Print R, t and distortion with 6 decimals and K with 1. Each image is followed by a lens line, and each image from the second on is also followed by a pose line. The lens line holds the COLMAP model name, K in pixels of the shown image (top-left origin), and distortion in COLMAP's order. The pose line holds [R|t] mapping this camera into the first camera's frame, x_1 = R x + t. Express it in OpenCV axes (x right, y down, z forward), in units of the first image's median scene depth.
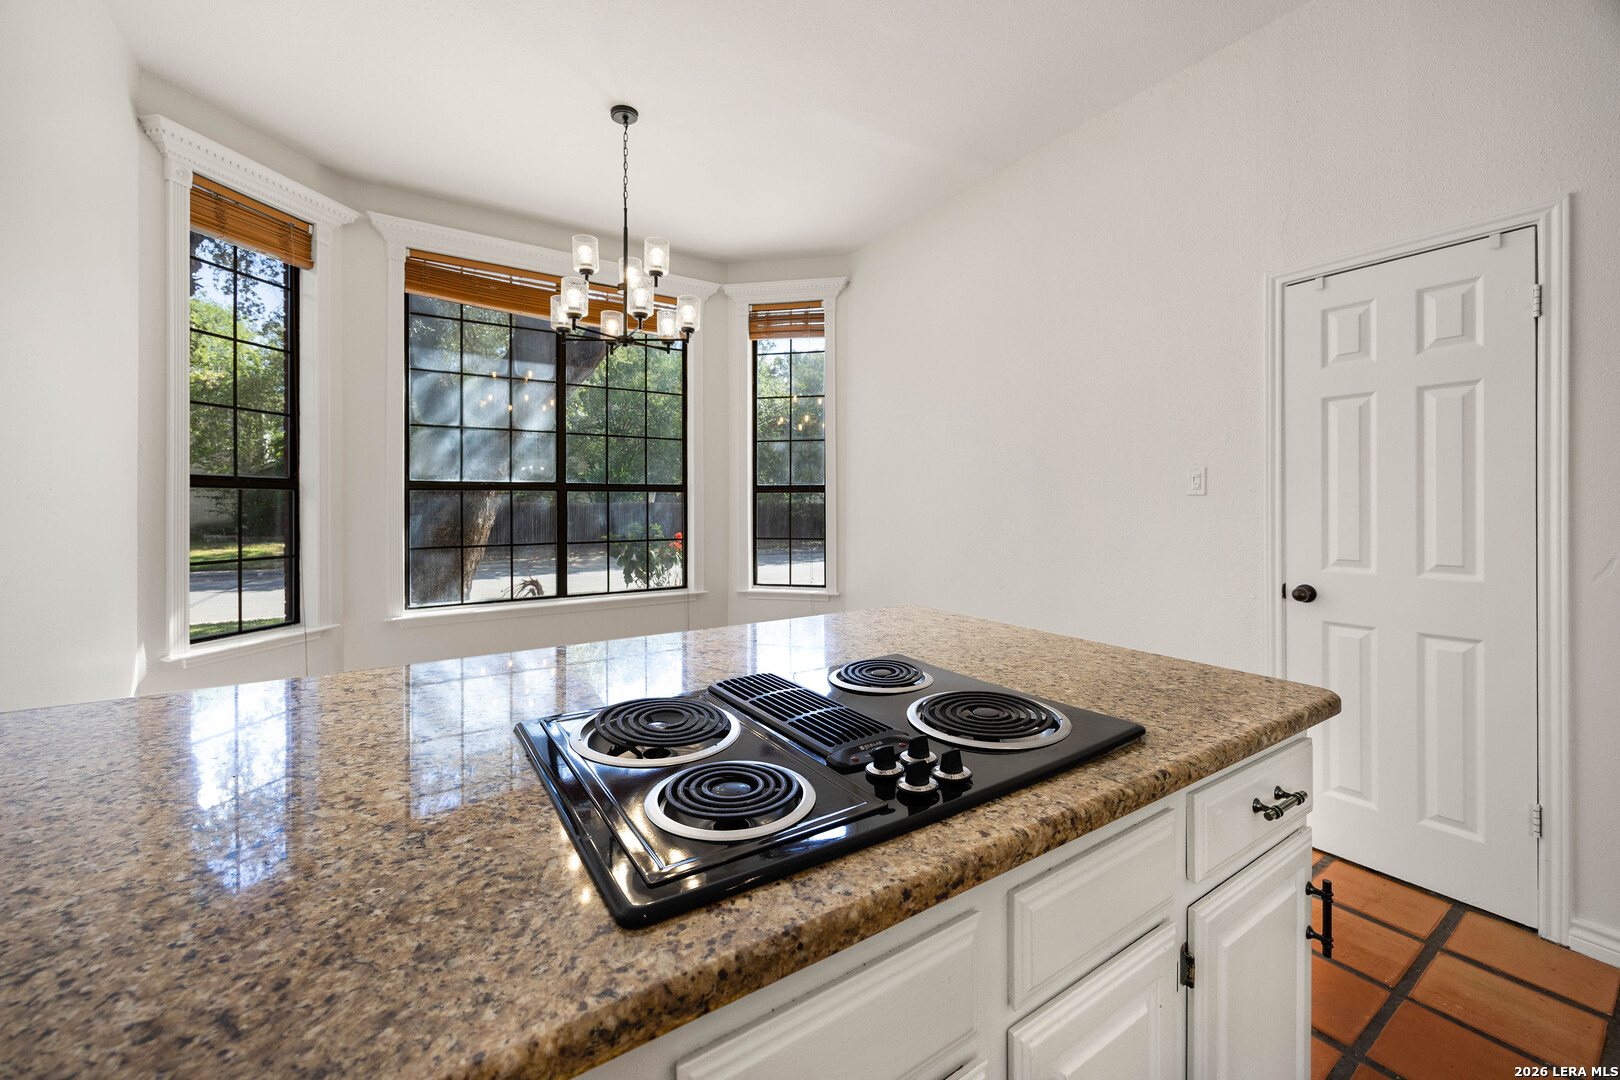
lens RADIAL K [[628.1, 0, 802.0], [0, 628.1, 505.1], [0, 0, 1]] dist [0.000049, -0.000623]
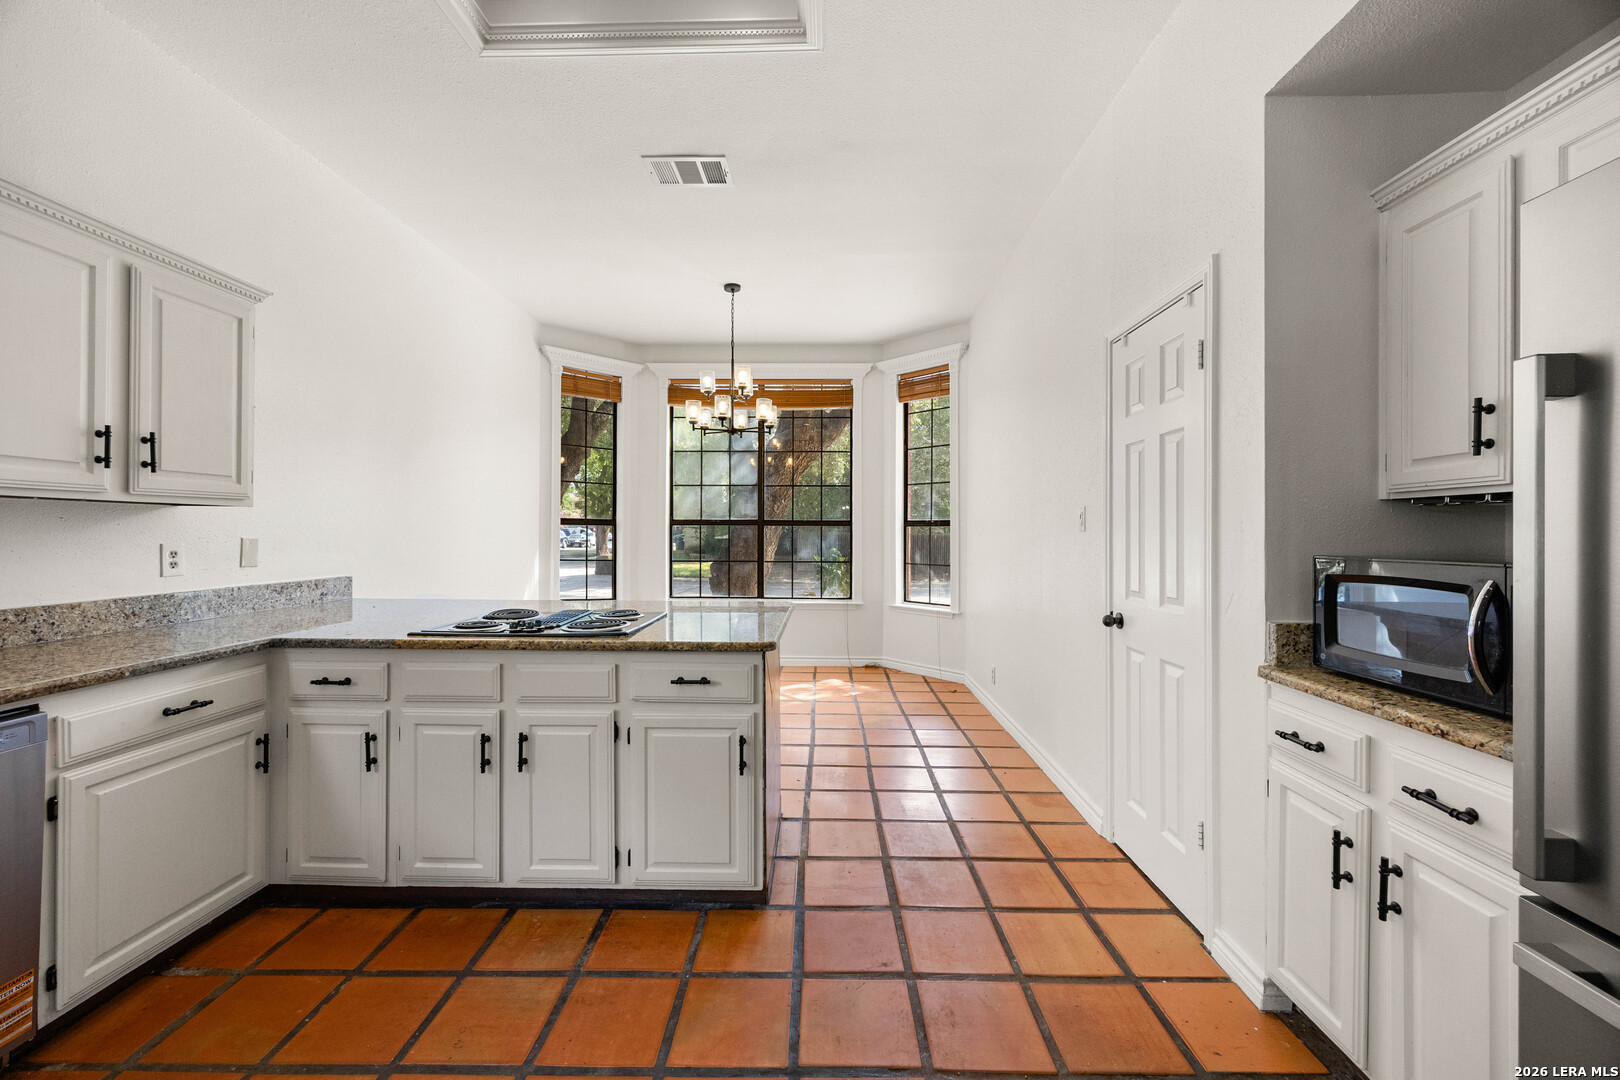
lens RADIAL K [[609.2, 0, 810.7], [0, 609.2, 532.7], [0, 0, 1]] dist [0.000135, 0.000000]
pose [[0.830653, 0.006348, -0.556754, 0.458038], [-0.008489, 0.999963, -0.001263, -0.004526], [0.556725, 0.005775, 0.830677, -0.096978]]
